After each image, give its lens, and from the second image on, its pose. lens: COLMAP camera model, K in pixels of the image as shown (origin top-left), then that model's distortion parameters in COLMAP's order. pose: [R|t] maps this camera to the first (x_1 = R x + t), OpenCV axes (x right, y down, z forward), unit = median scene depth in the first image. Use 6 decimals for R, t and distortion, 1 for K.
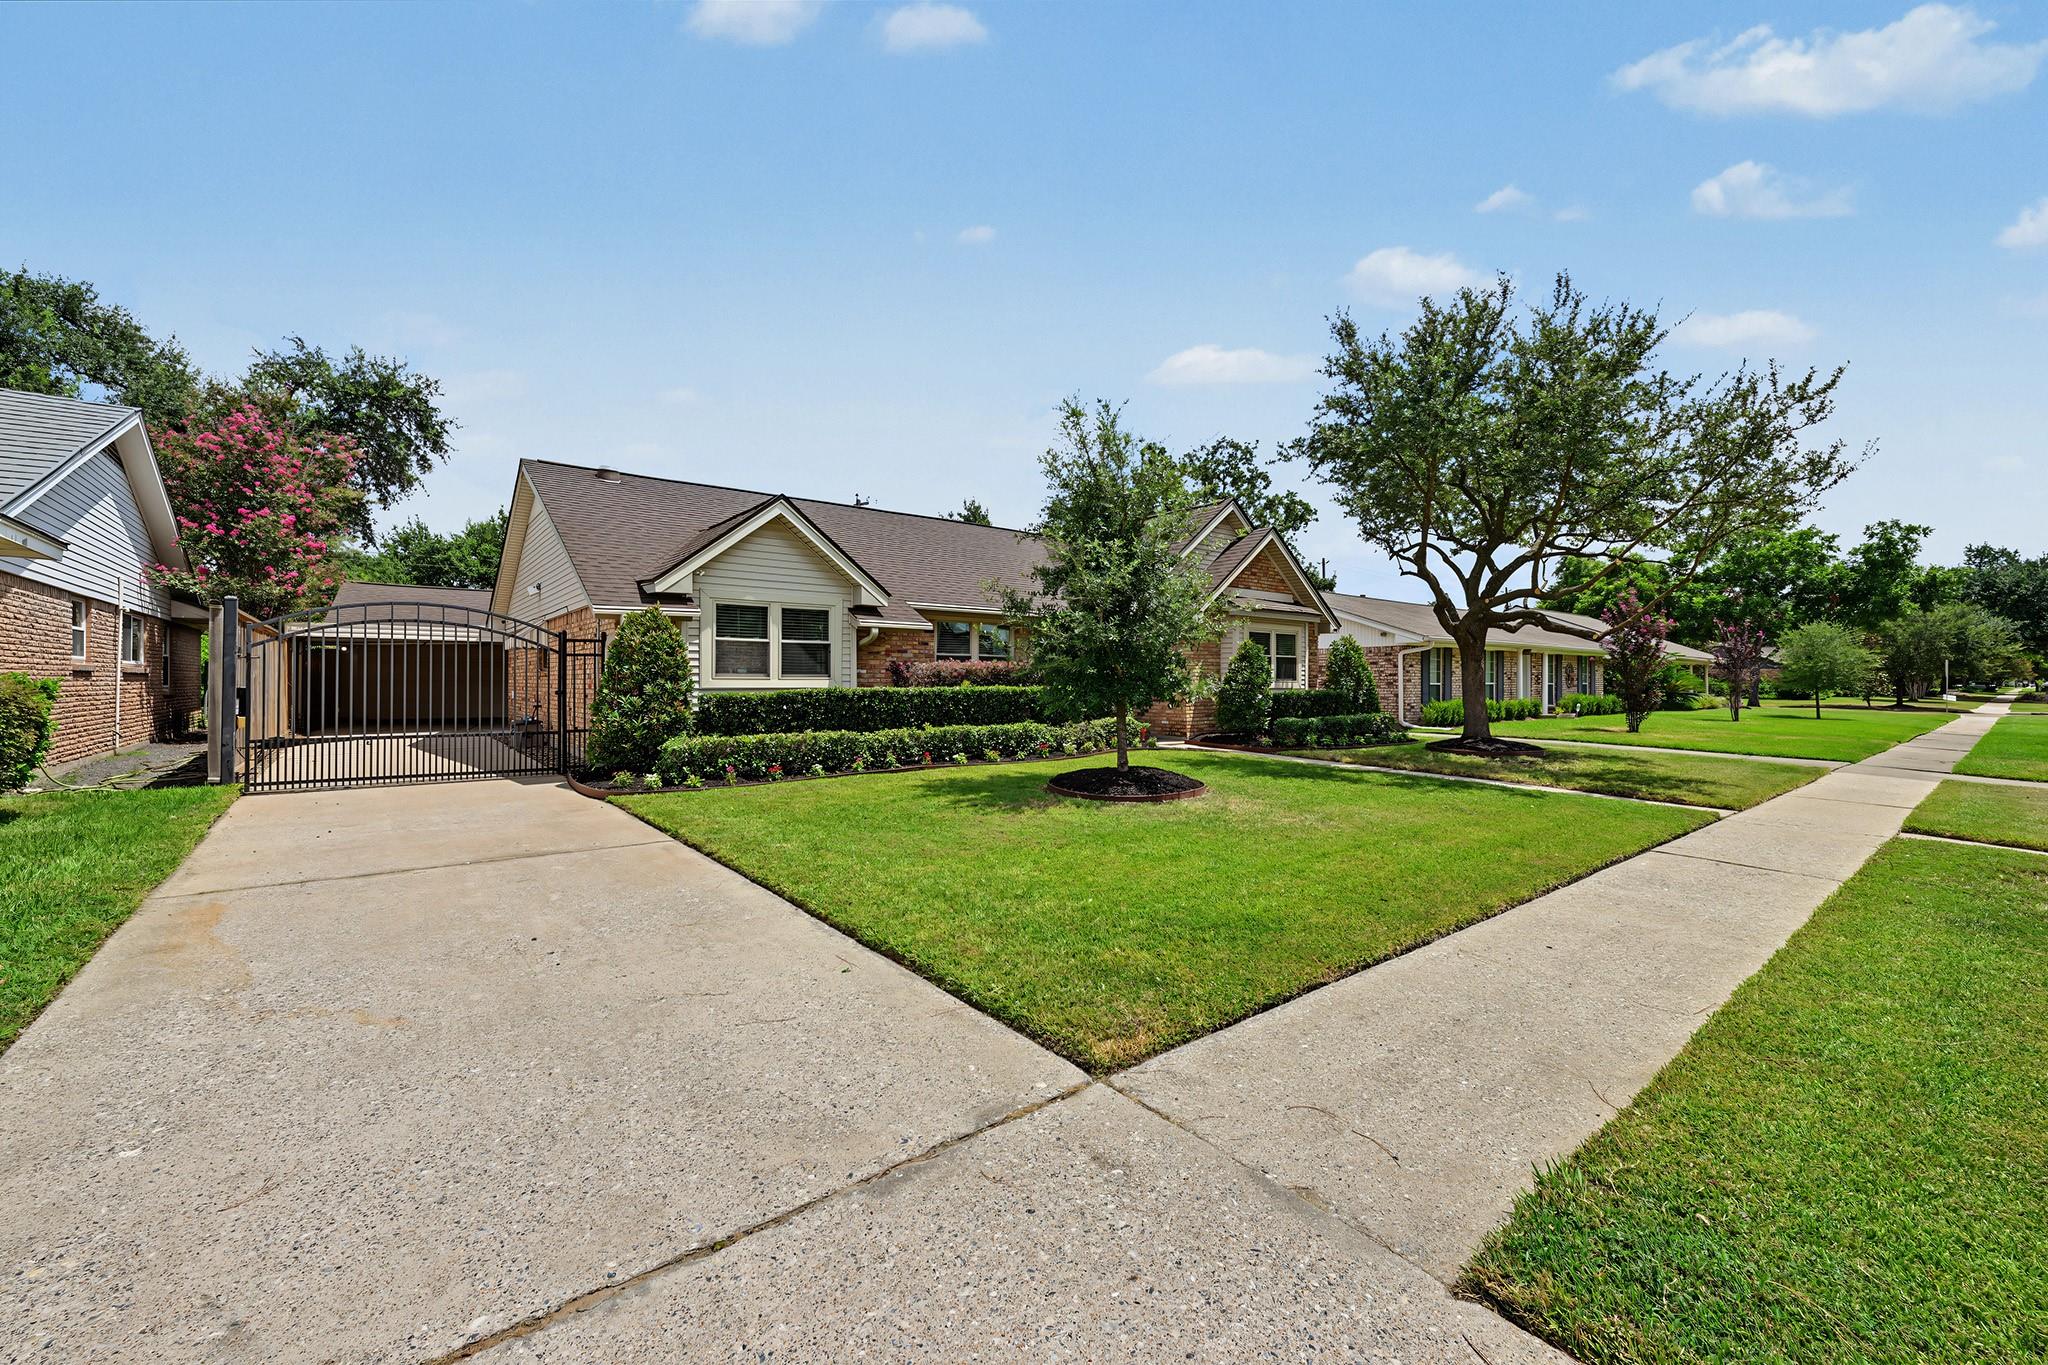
lens RADIAL K [[821.5, 0, 1025.8], [0, 821.5, 680.8], [0, 0, 1]] dist [-0.000652, -0.000027]
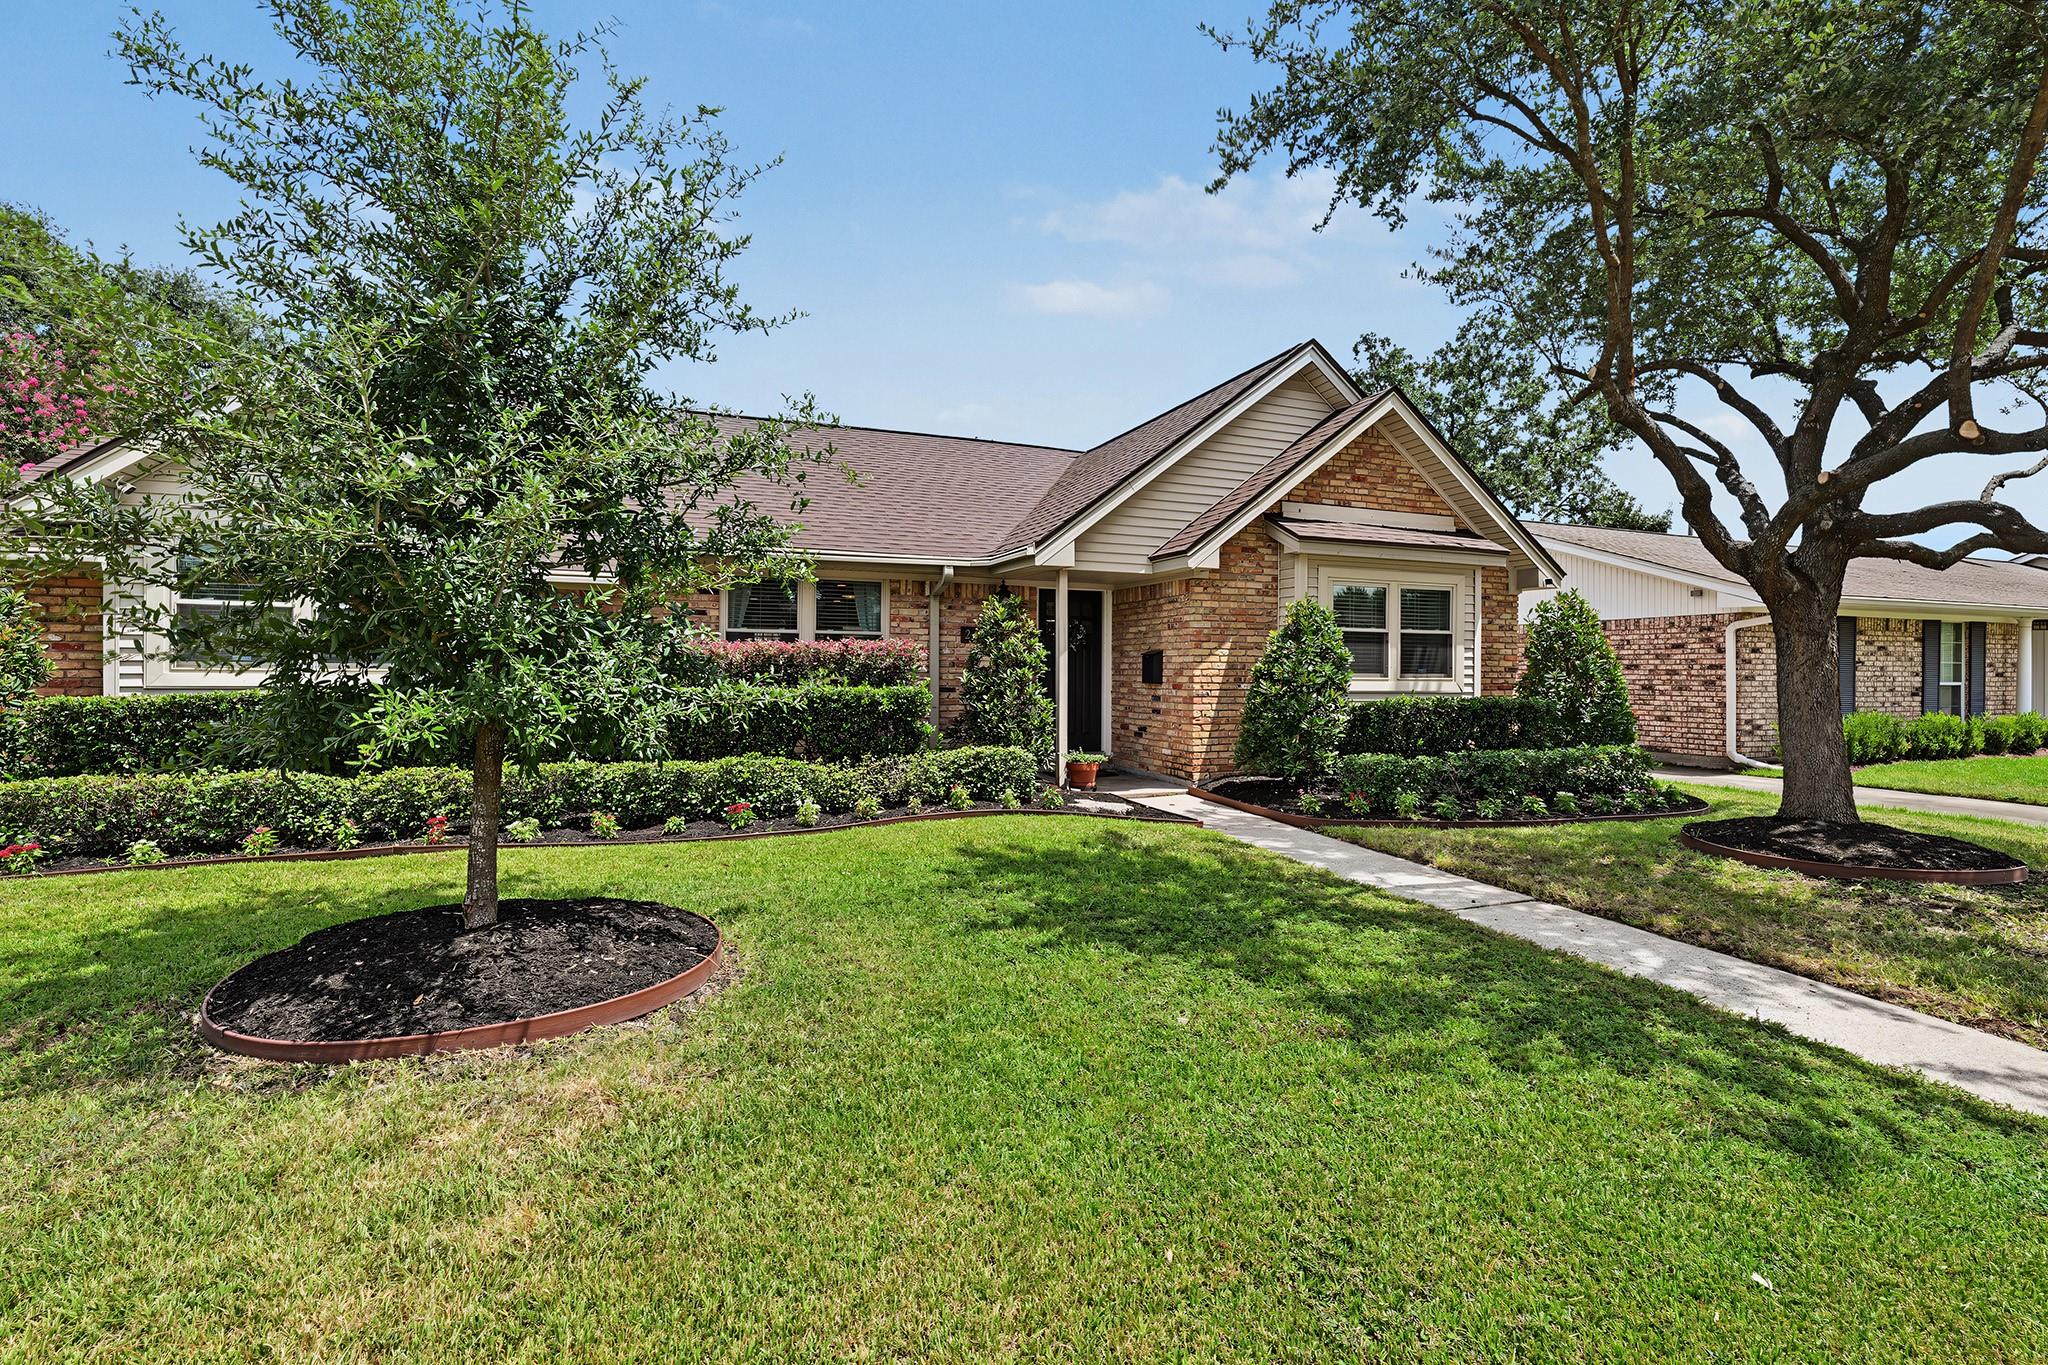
lens RADIAL K [[914.6, 0, 1023.6], [0, 914.6, 668.1], [0, 0, 1]] dist [-0.010331, 0.000089]
pose [[0.948716, 0.005408, -0.316084, 0.256014], [-0.005928, 0.999982, -0.000684, -0.004262], [0.316075, 0.002523, 0.948731, 0.358365]]
